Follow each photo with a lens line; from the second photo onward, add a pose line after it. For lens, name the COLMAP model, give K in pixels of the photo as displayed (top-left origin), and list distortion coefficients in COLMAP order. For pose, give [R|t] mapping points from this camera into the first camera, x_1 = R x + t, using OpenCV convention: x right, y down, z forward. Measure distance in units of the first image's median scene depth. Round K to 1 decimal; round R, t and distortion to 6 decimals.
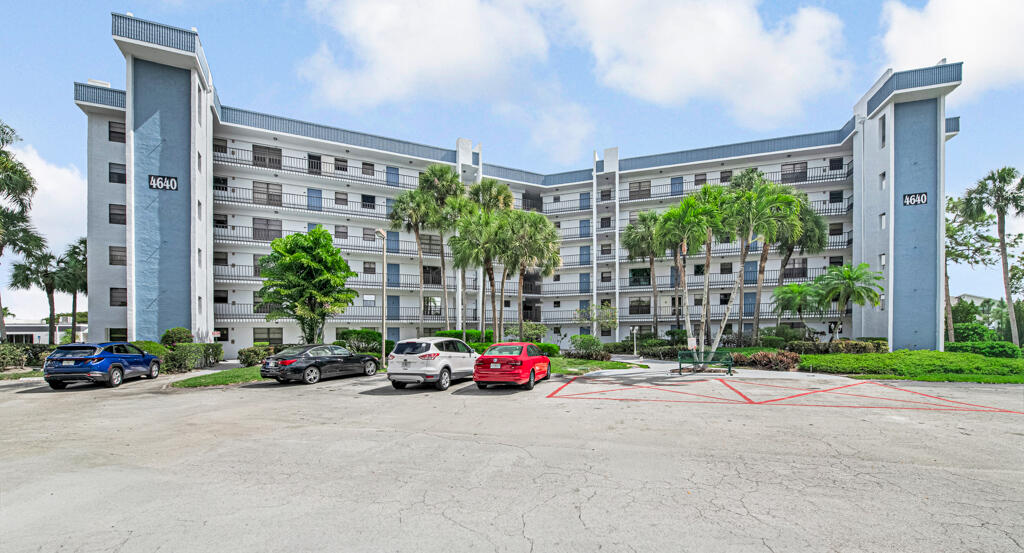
lens RADIAL K [[398.5, 0, 498.4], [0, 398.5, 333.6], [0, 0, 1]] dist [-0.007171, -0.000408]
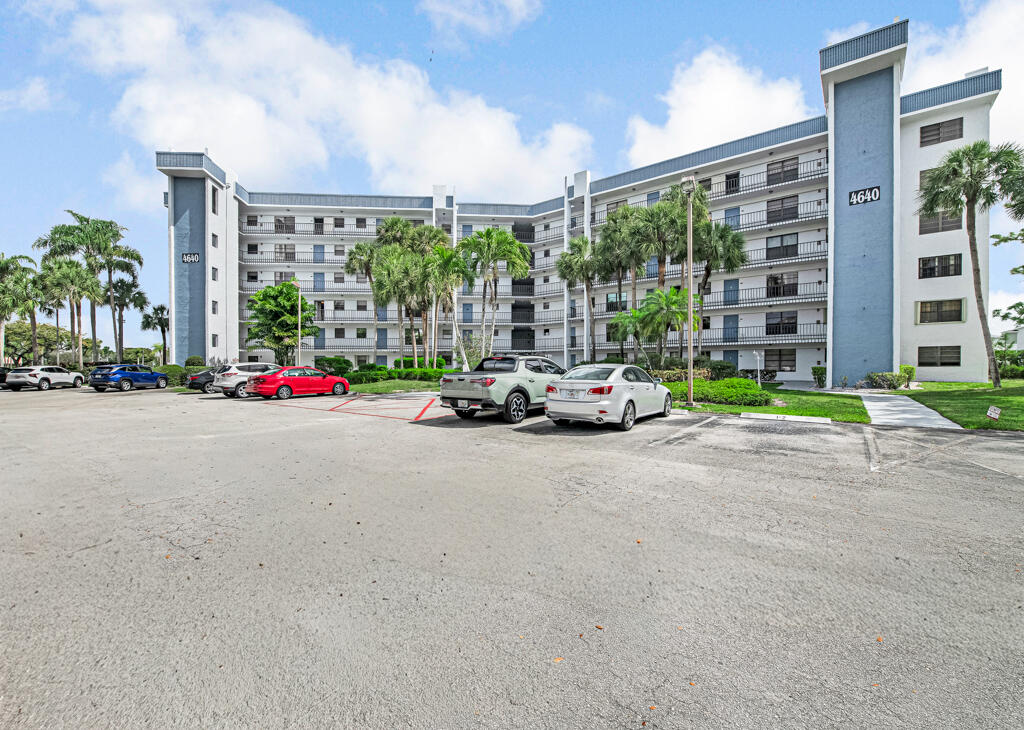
lens RADIAL K [[433.4, 0, 512.7], [0, 433.4, 362.0], [0, 0, 1]] dist [-0.000800, 0.000129]
pose [[0.938050, 0.003900, -0.346479, 0.615455], [-0.003893, 0.999992, 0.000717, 0.001955], [0.346479, 0.000676, 0.938058, -0.074888]]
